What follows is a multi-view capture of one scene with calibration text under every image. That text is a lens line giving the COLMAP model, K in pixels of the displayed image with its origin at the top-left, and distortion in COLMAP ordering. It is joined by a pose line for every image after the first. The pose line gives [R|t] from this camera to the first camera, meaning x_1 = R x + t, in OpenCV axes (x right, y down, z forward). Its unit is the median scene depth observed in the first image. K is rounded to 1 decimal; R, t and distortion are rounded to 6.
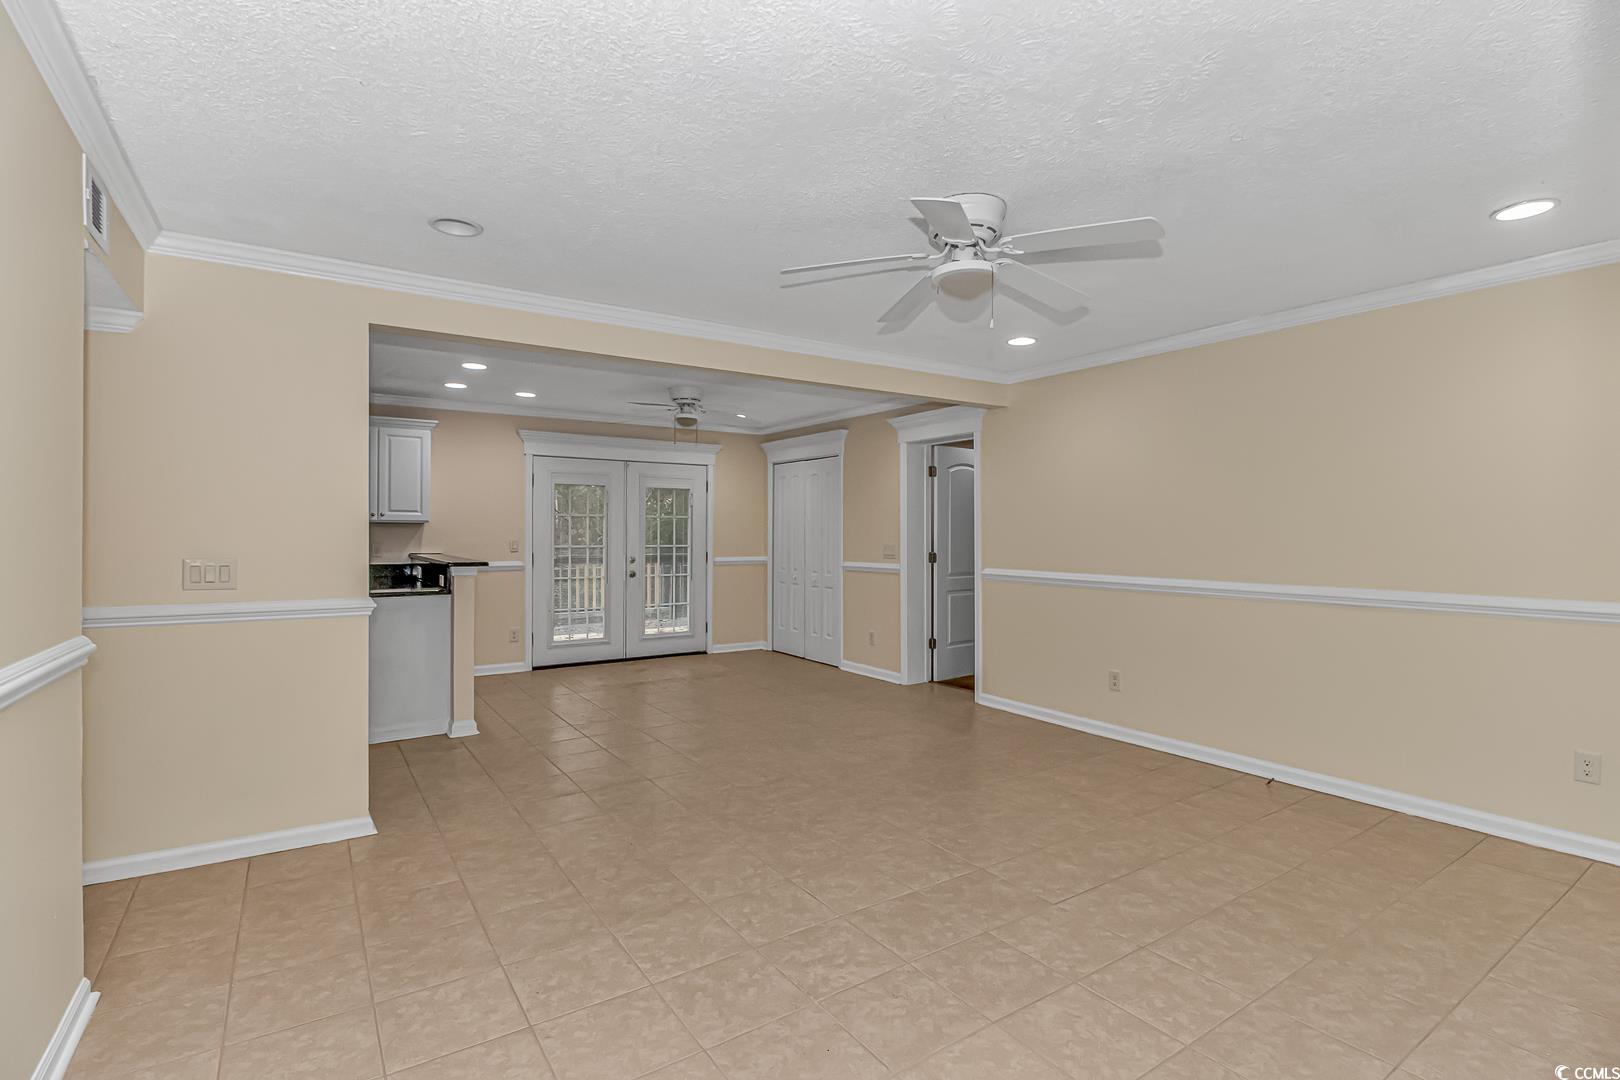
lens RADIAL K [[770.2, 0, 807.6], [0, 770.2, 535.9], [0, 0, 1]] dist [-0.004027, -0.001964]
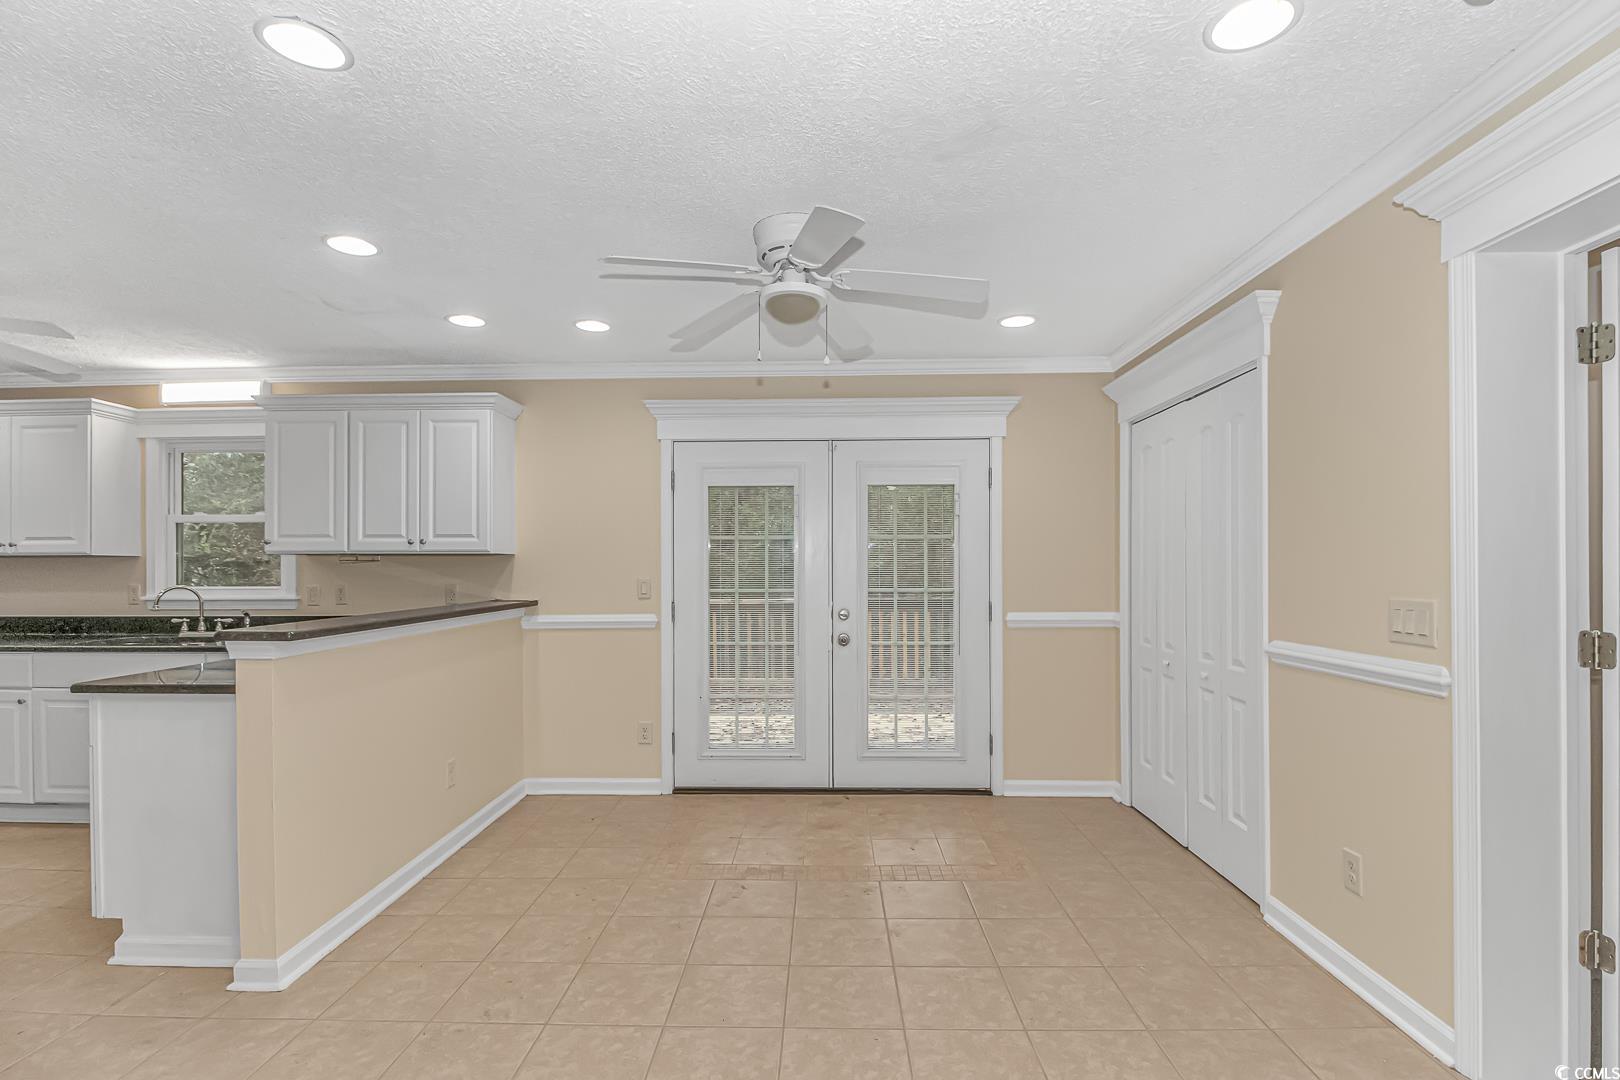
lens RADIAL K [[770.2, 0, 803.6], [0, 770.2, 566.9], [0, 0, 1]] dist [-0.004027, -0.001964]
pose [[0.808889, -0.003863, -0.587948, 0.081247], [0.004092, 0.999991, -0.000941, -0.003528], [0.587947, -0.001644, 0.808898, 0.537285]]
